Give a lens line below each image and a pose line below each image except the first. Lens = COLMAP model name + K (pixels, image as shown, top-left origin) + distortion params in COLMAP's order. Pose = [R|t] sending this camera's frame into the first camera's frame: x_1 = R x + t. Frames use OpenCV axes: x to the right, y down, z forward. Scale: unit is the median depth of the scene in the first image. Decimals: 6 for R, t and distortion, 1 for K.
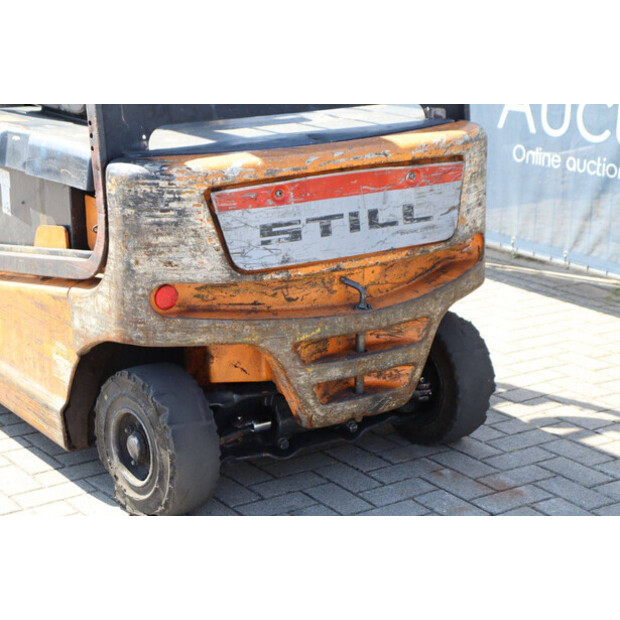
lens RADIAL K [[1465.4, 0, 305.8], [0, 1465.4, 309.8], [0, 0, 1]] dist [0.374946, 0.000000]
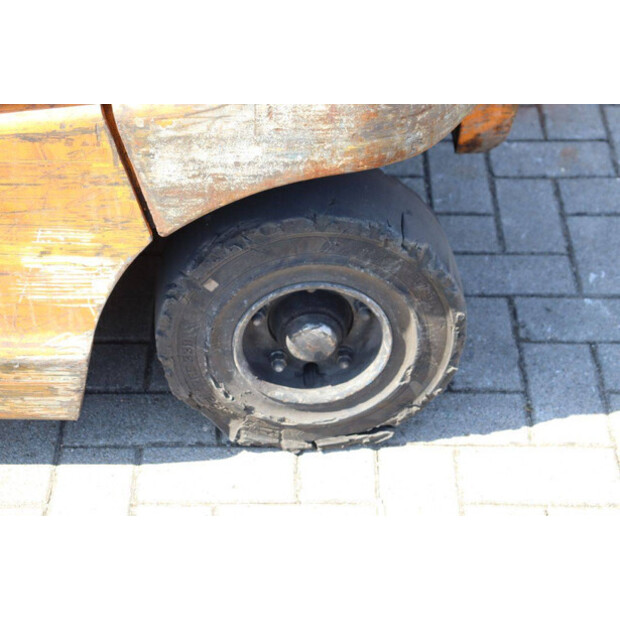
lens RADIAL K [[1465.4, 0, 310.0], [0, 1465.4, 310.1], [0, 0, 1]] dist [0.374946, 0.000000]
pose [[0.543092, -0.518695, 0.660308, -0.453330], [0.197555, 0.843244, 0.499912, -0.169879], [-0.816103, -0.141051, 0.560429, 0.748581]]
